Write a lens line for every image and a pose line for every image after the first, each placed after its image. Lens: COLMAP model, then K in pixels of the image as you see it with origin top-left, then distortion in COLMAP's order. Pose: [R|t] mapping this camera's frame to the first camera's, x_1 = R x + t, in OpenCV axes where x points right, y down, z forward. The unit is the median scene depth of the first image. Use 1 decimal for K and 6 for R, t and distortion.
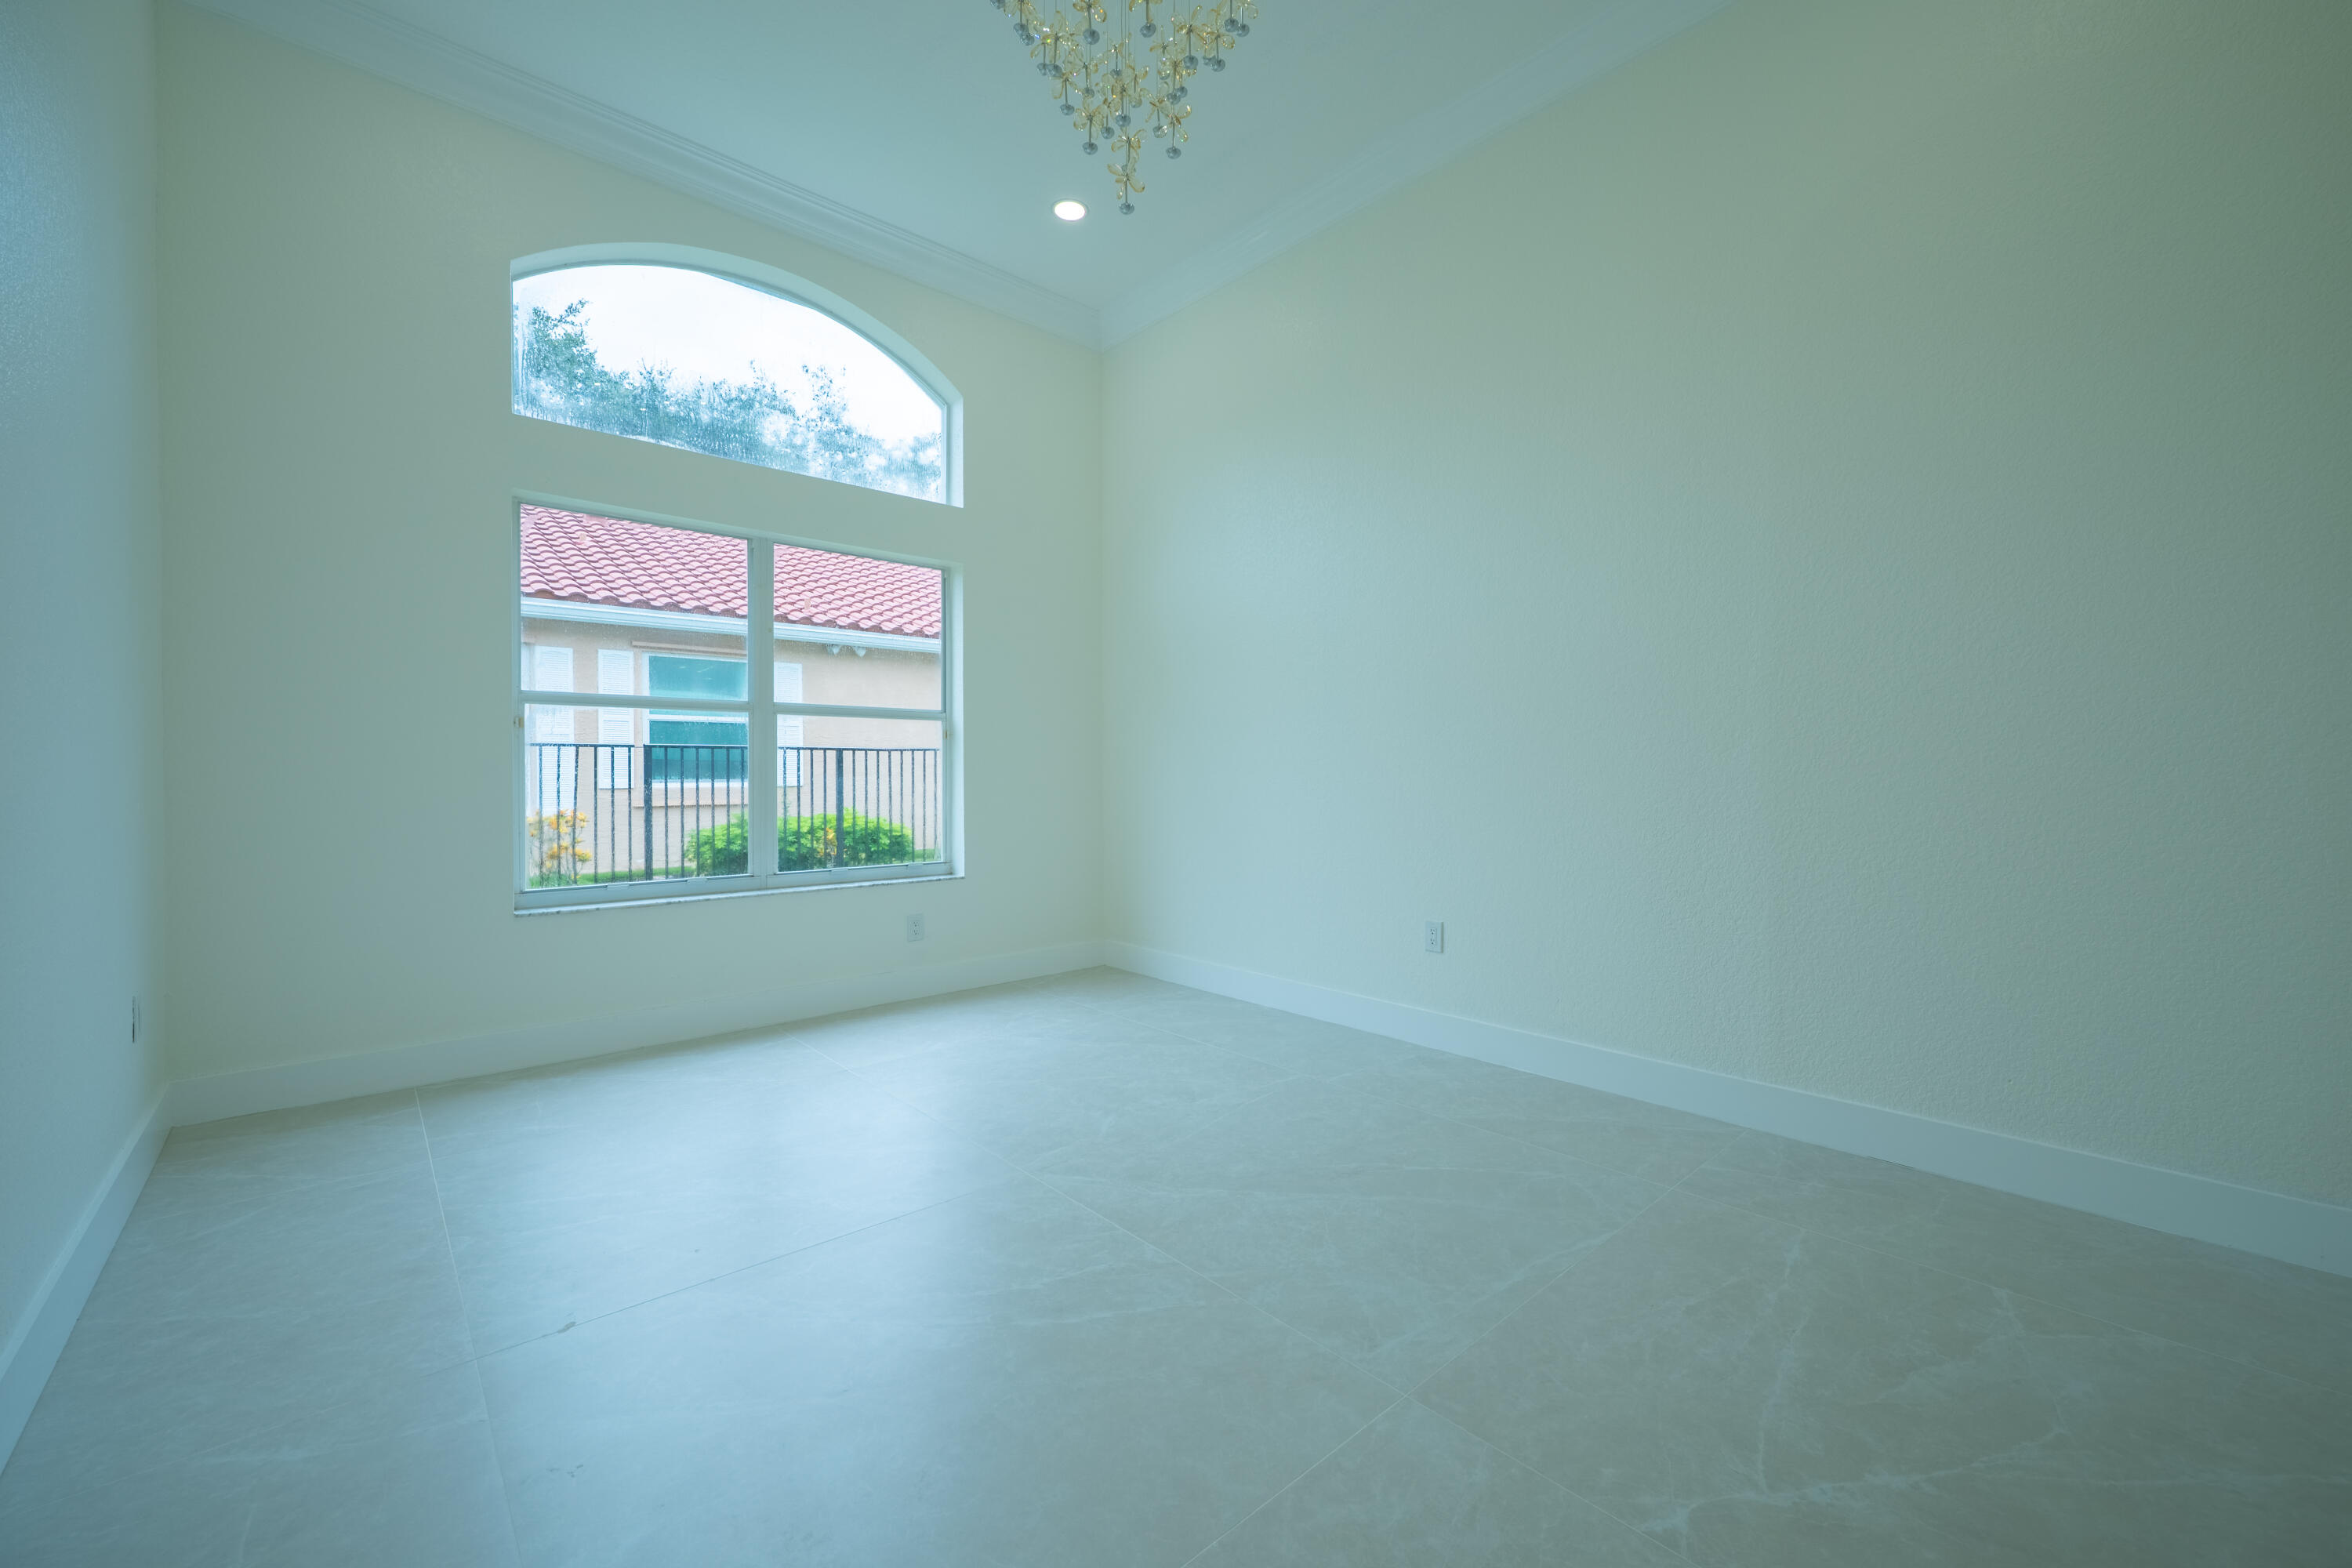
lens RADIAL K [[925.9, 0, 1174.2], [0, 925.9, 778.8], [0, 0, 1]] dist [-0.001873, 0.000527]
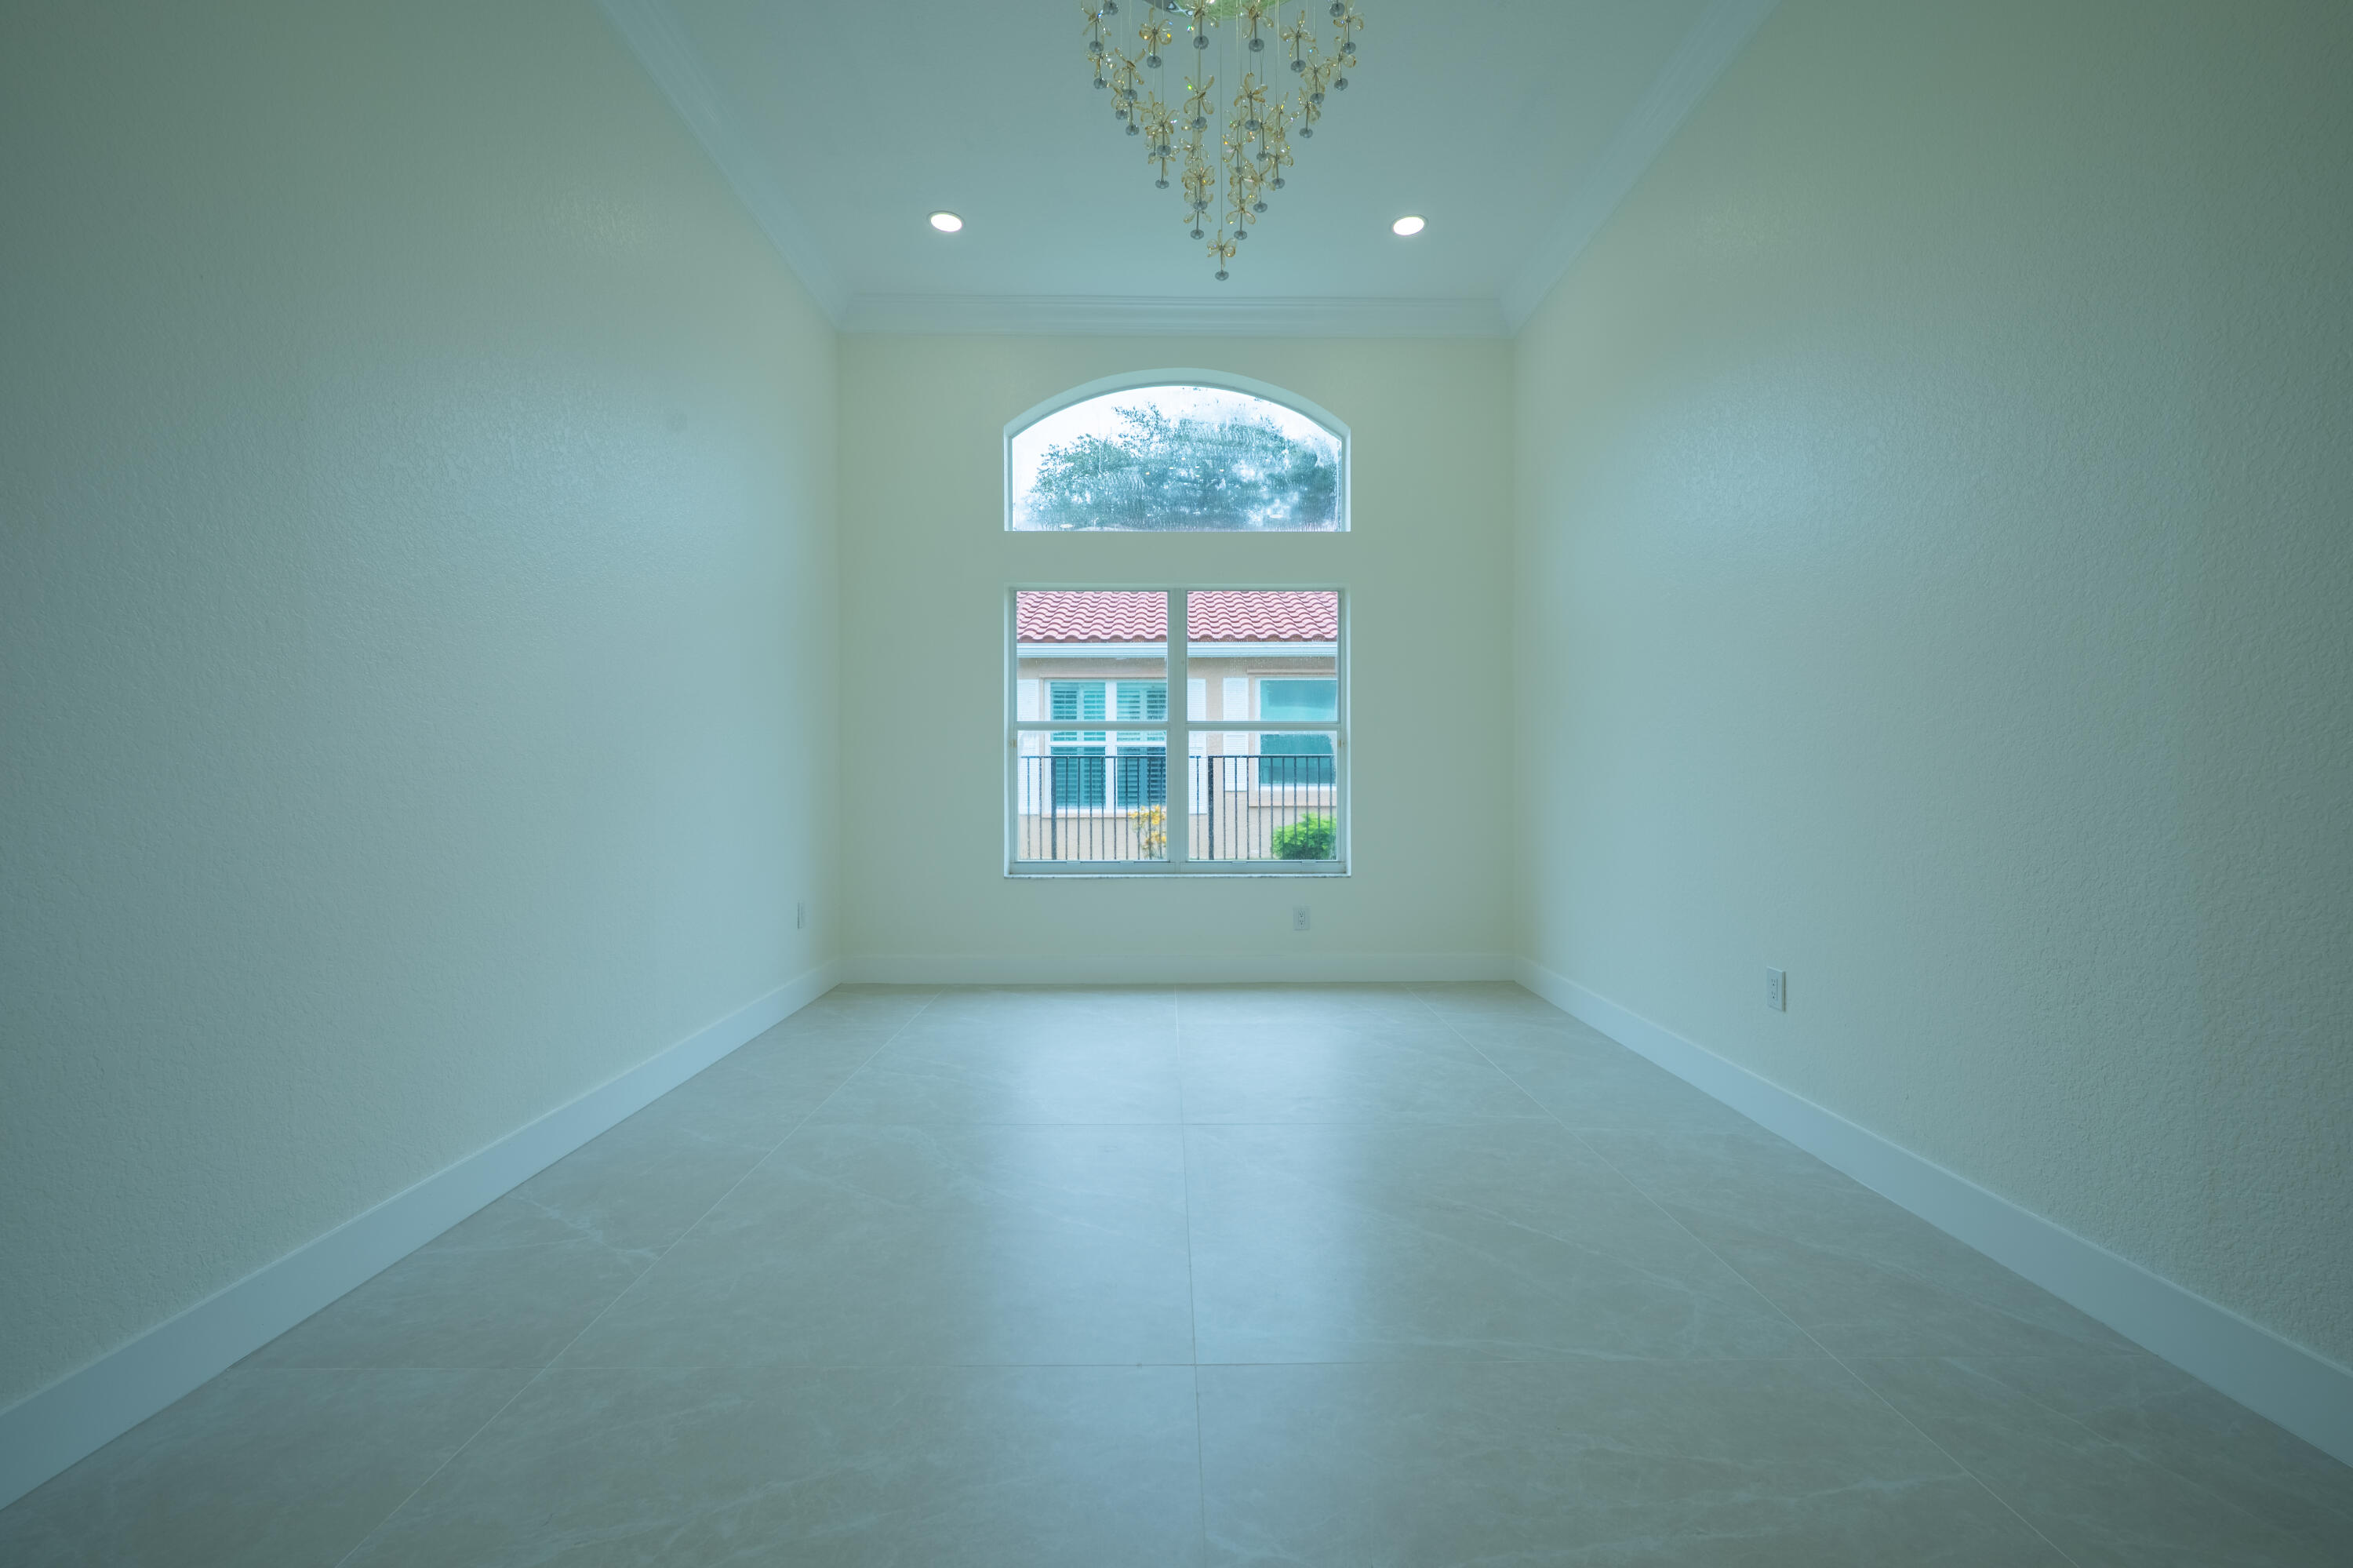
lens RADIAL K [[926.4, 0, 1174.7], [0, 926.4, 778.8], [0, 0, 1]] dist [-0.001873, 0.000527]
pose [[0.752051, -0.000167, -0.659105, 0.318554], [-0.003305, 0.999986, -0.004025, -0.001437], [0.659097, 0.005205, 0.752040, 0.060745]]
